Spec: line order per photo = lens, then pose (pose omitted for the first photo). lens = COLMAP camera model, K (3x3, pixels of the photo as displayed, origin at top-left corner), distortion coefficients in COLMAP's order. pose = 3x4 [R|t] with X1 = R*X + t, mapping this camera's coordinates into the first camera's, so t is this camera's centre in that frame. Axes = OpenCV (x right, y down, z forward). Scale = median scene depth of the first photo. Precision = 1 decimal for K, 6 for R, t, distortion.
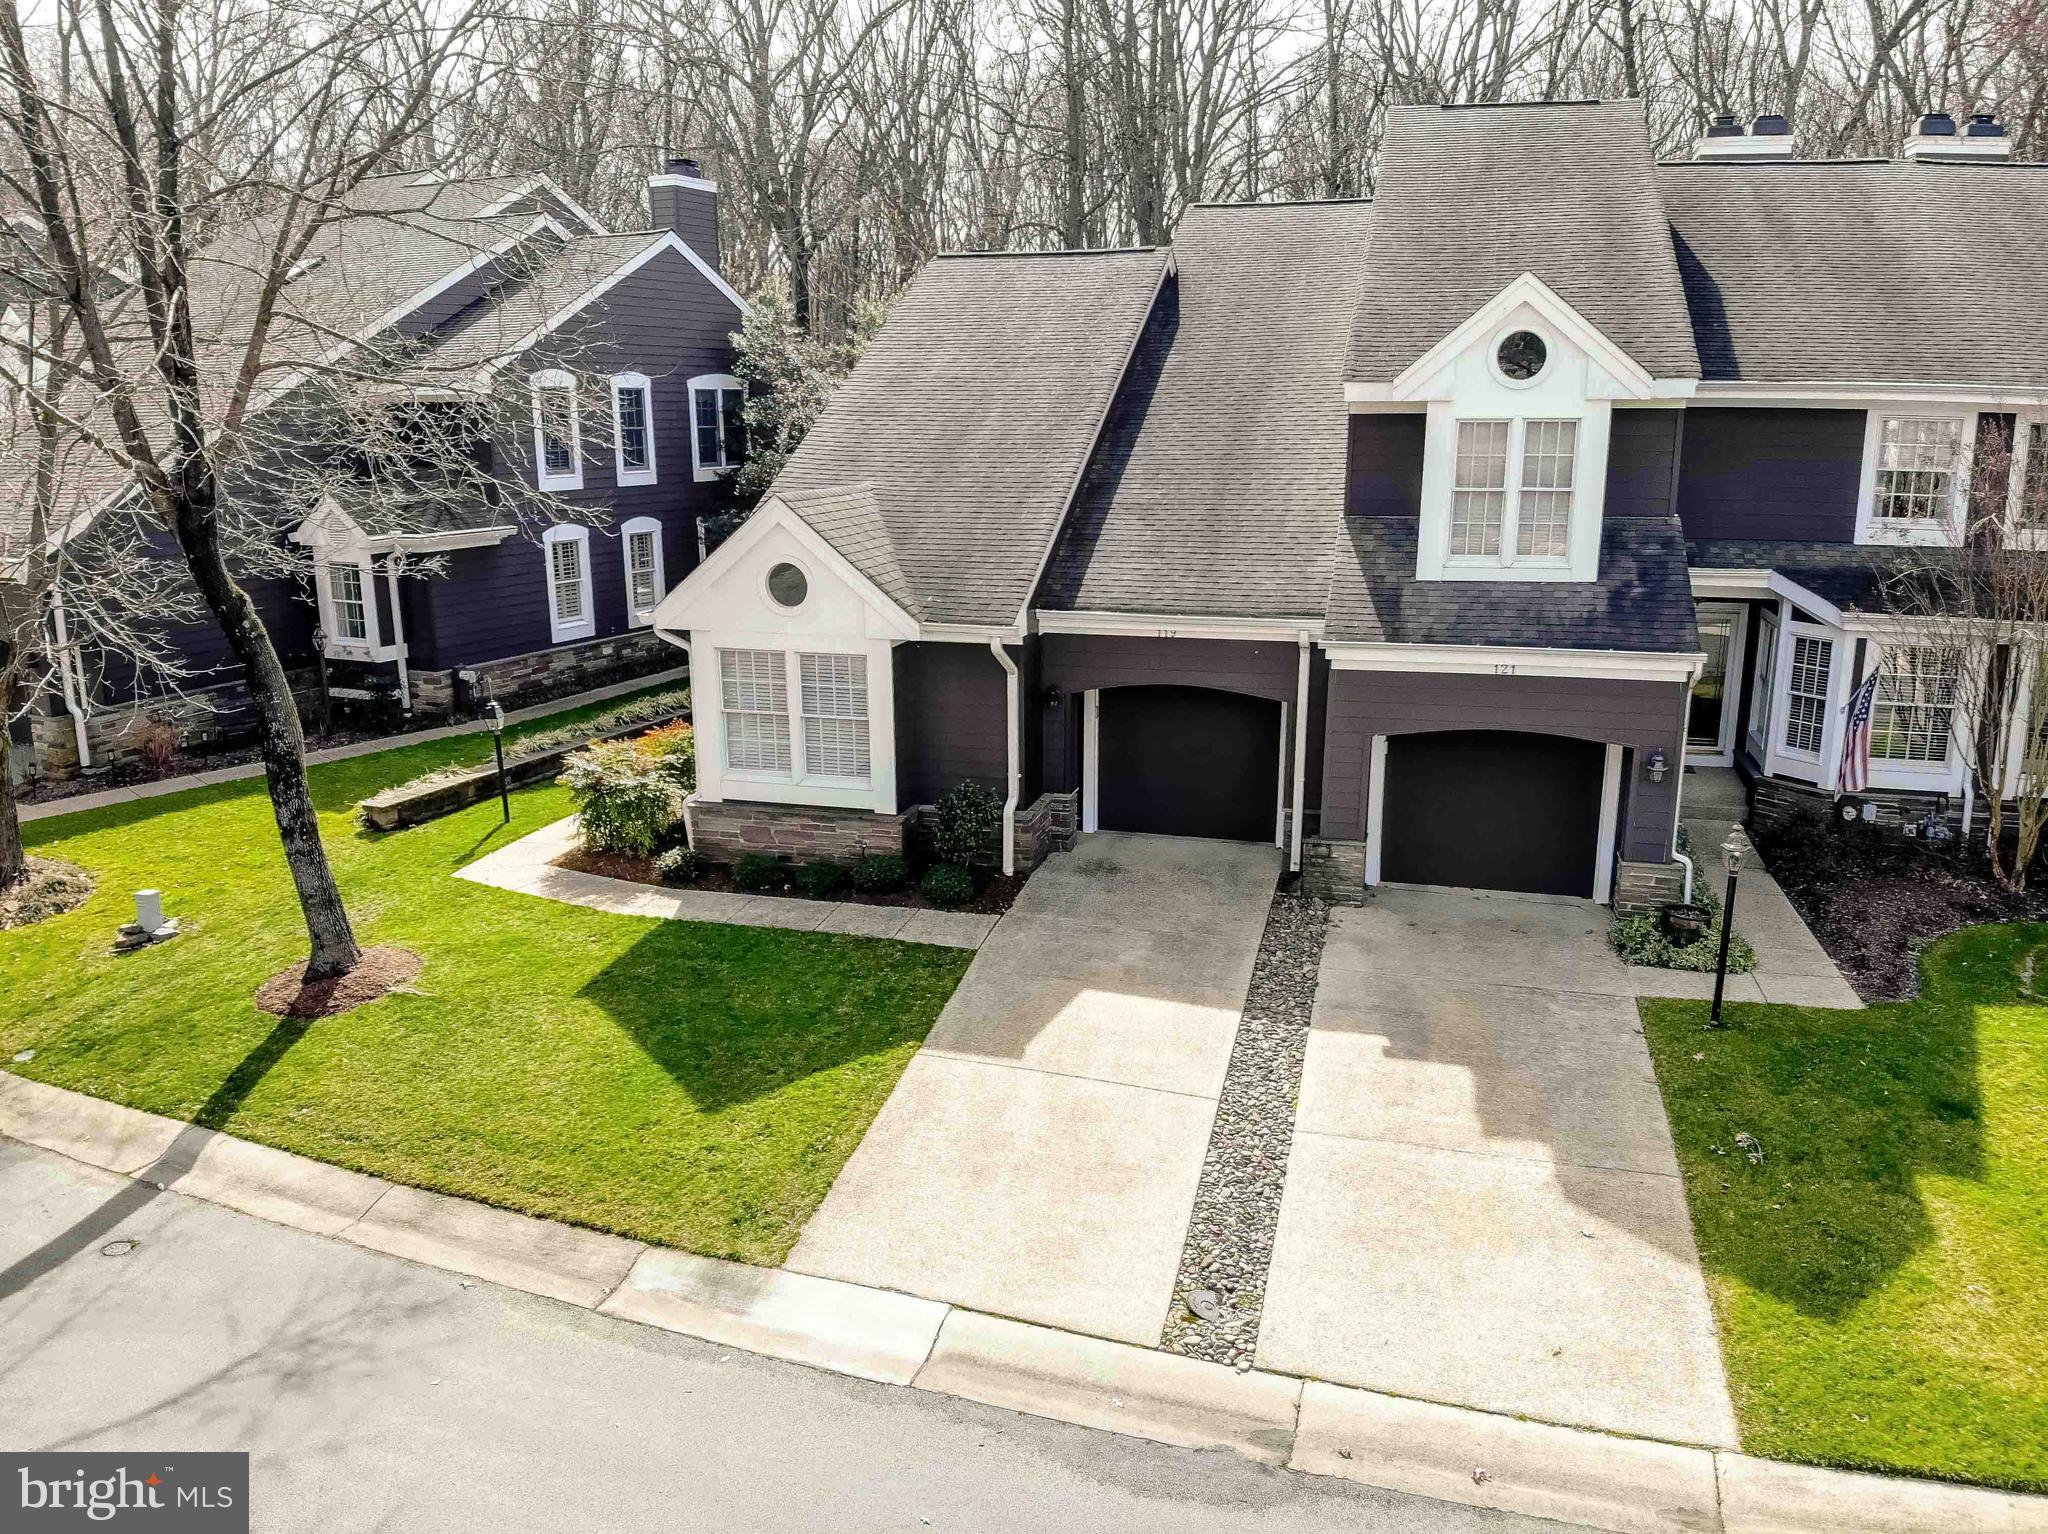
lens RADIAL K [[1491.6, 0, 1024.0], [0, 1491.6, 767.0], [0, 0, 1]] dist [0.055783, -0.169339]
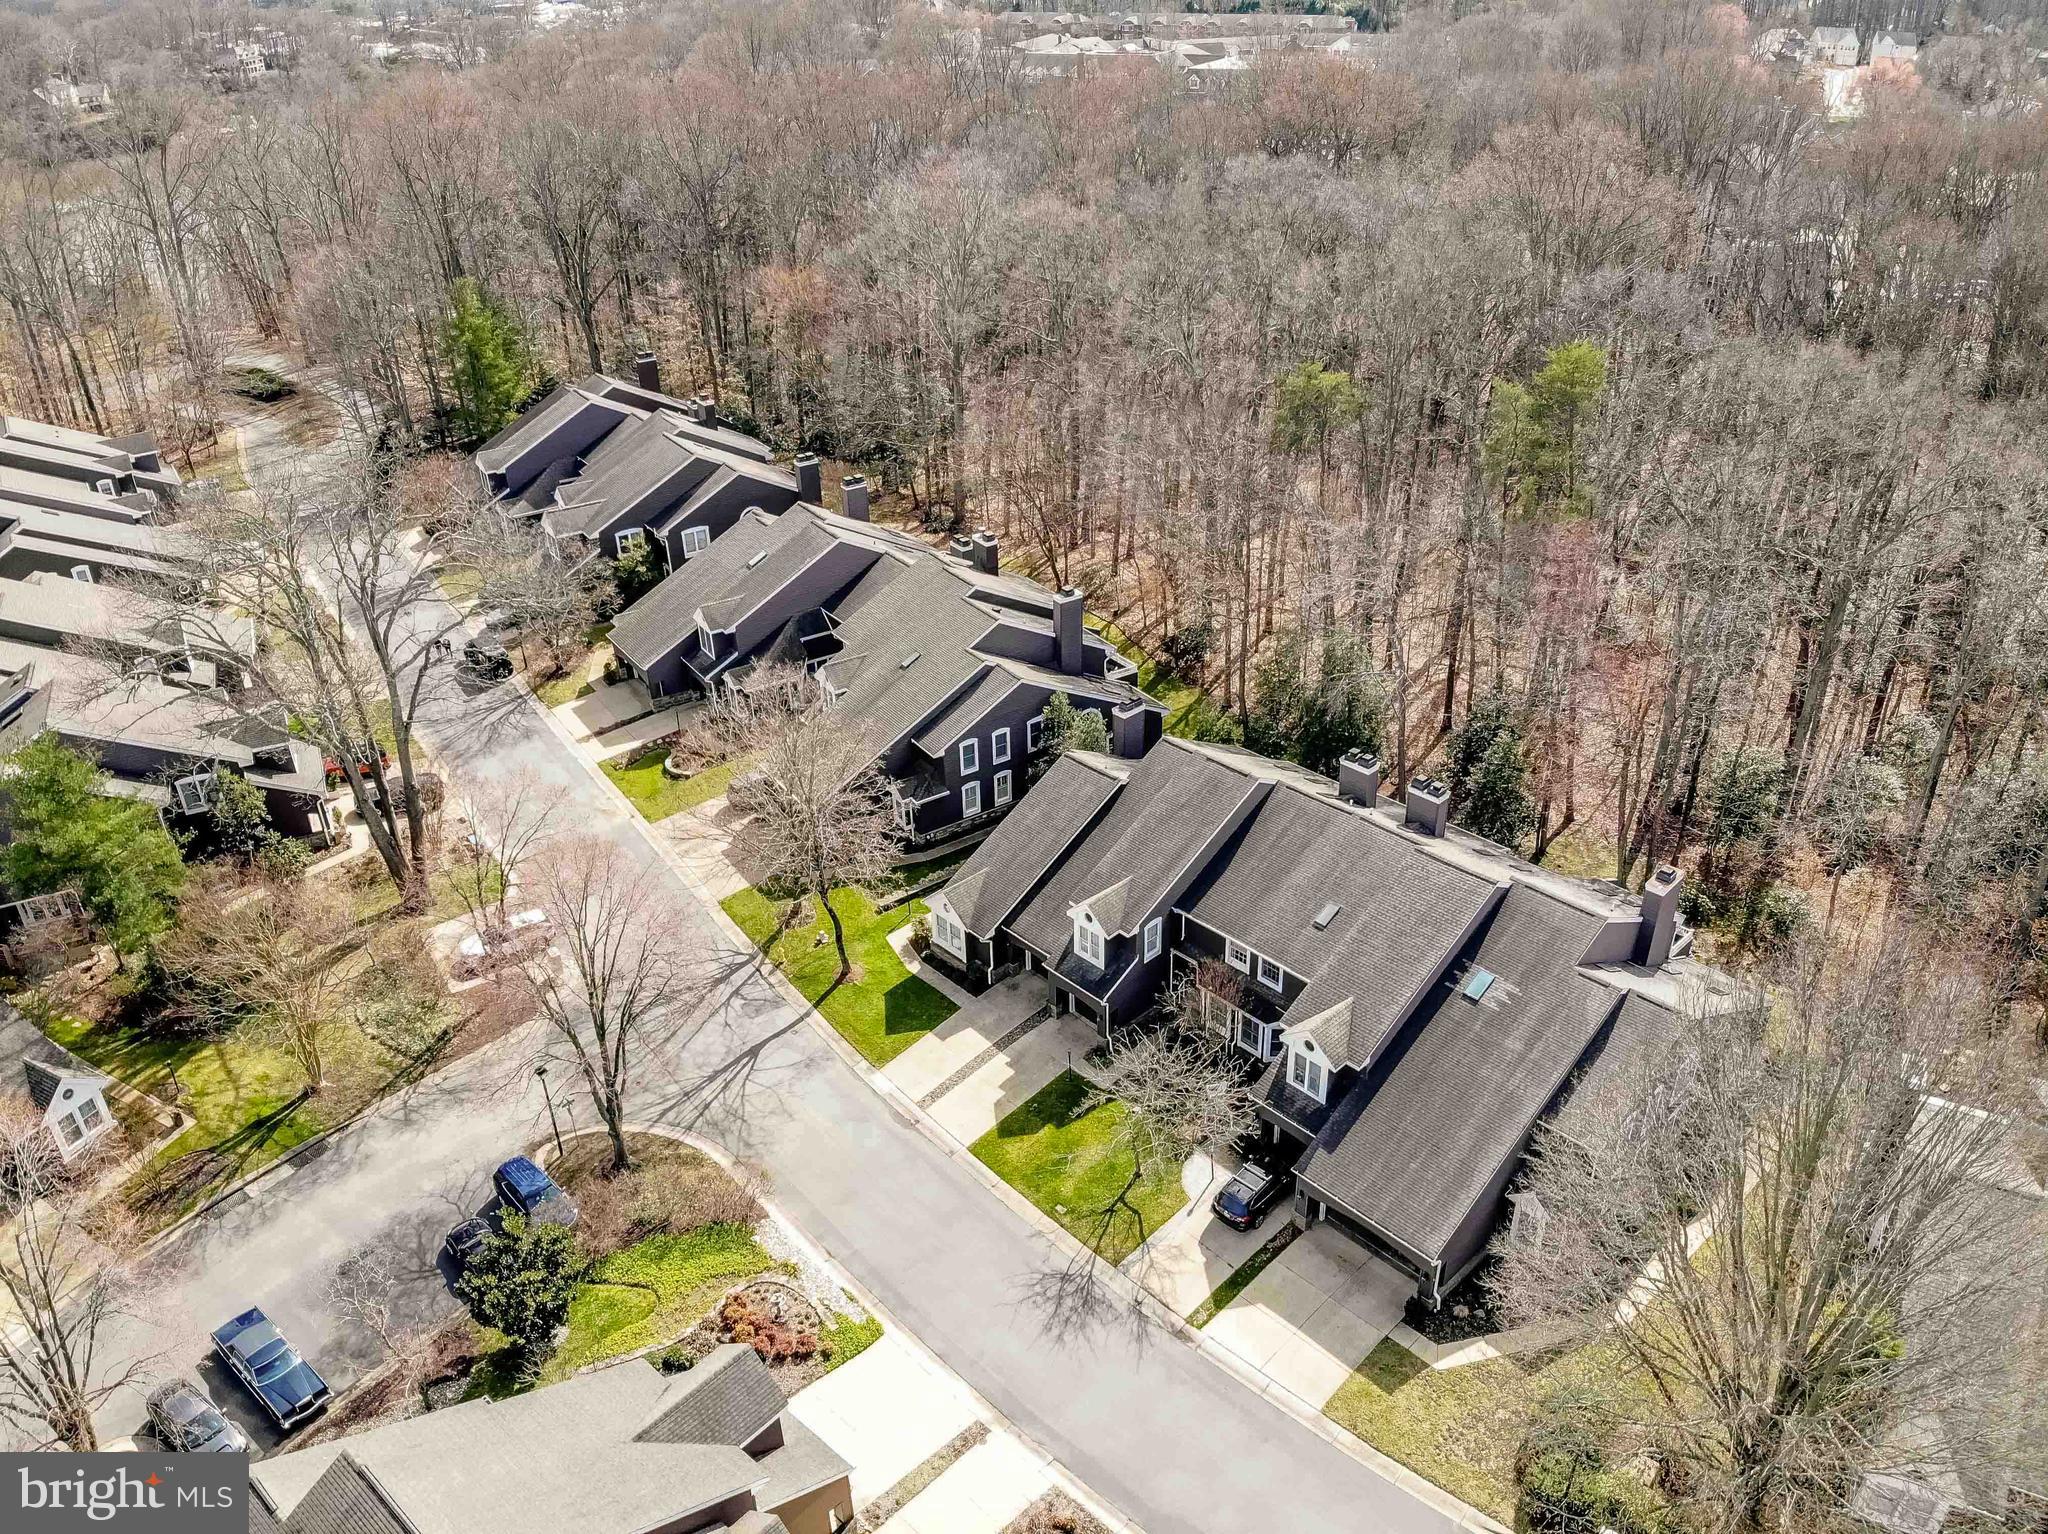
lens RADIAL K [[1409.5, 0, 1041.5], [0, 1409.5, 763.6], [0, 0, 1]] dist [0.178068, -0.133380]
pose [[0.863535, 0.241088, -0.442927, 1.847888], [-0.112606, 0.948326, 0.296643, -1.827154], [0.491556, -0.206286, 0.846061, -2.305298]]
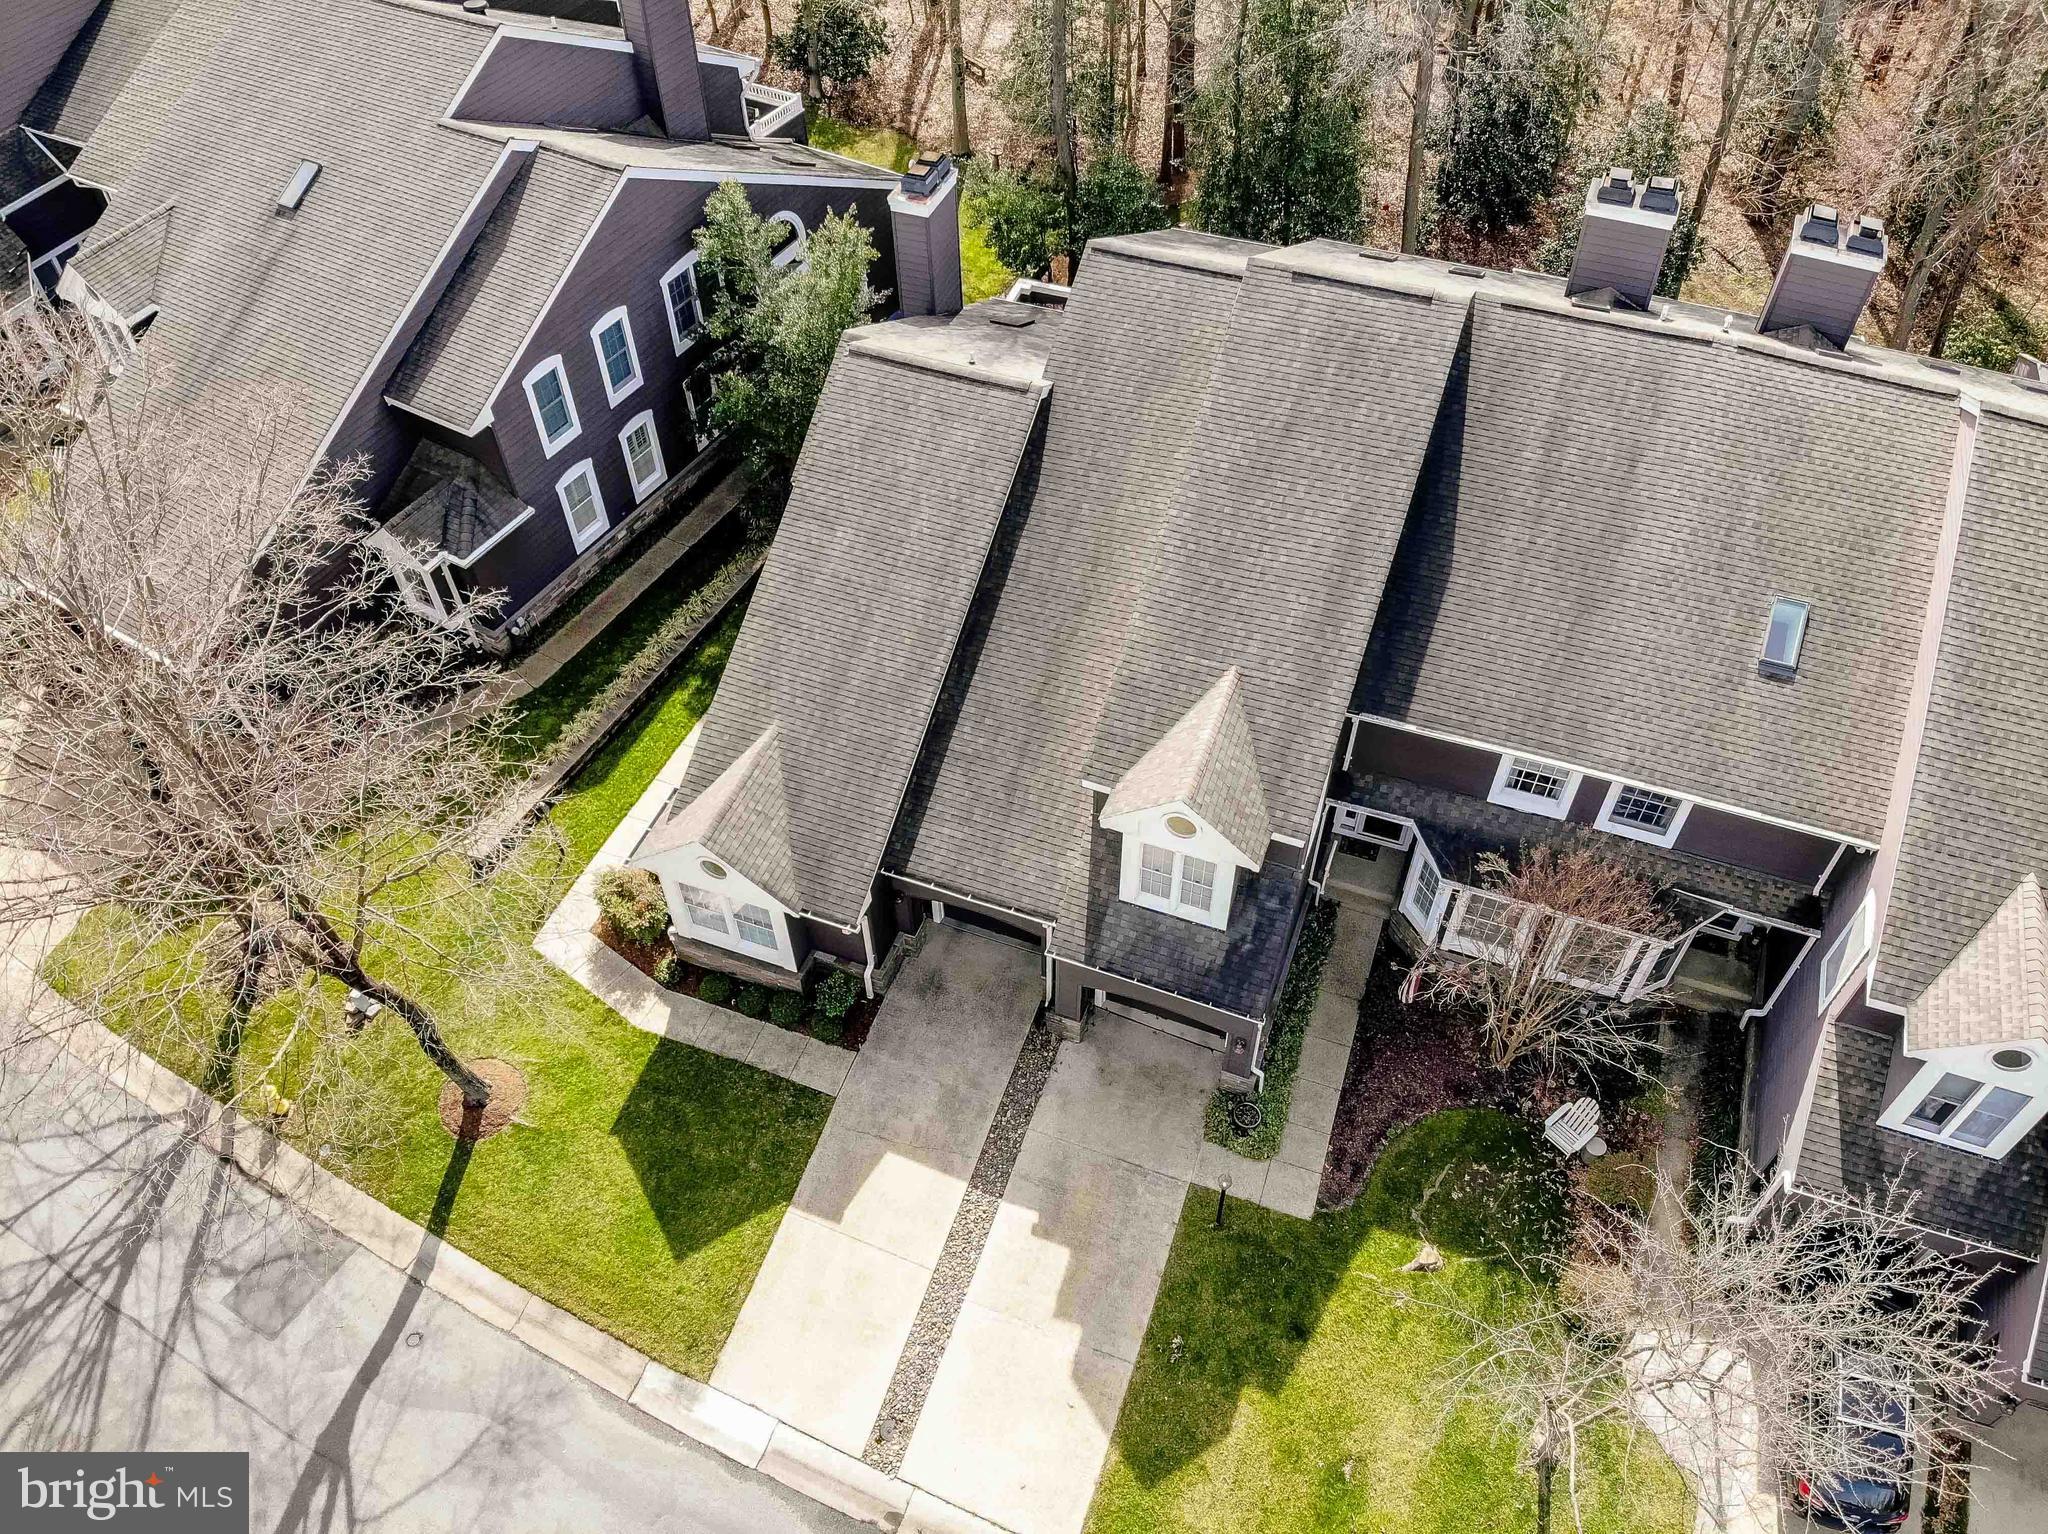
lens RADIAL K [[1491.6, 0, 1024.0], [0, 1491.6, 767.0], [0, 0, 1]] dist [0.055783, -0.169339]
pose [[0.995778, 0.062735, -0.067013, 0.268533], [-0.012773, 0.817613, 0.575626, -1.149422], [0.090902, -0.572340, 0.814963, -0.168828]]
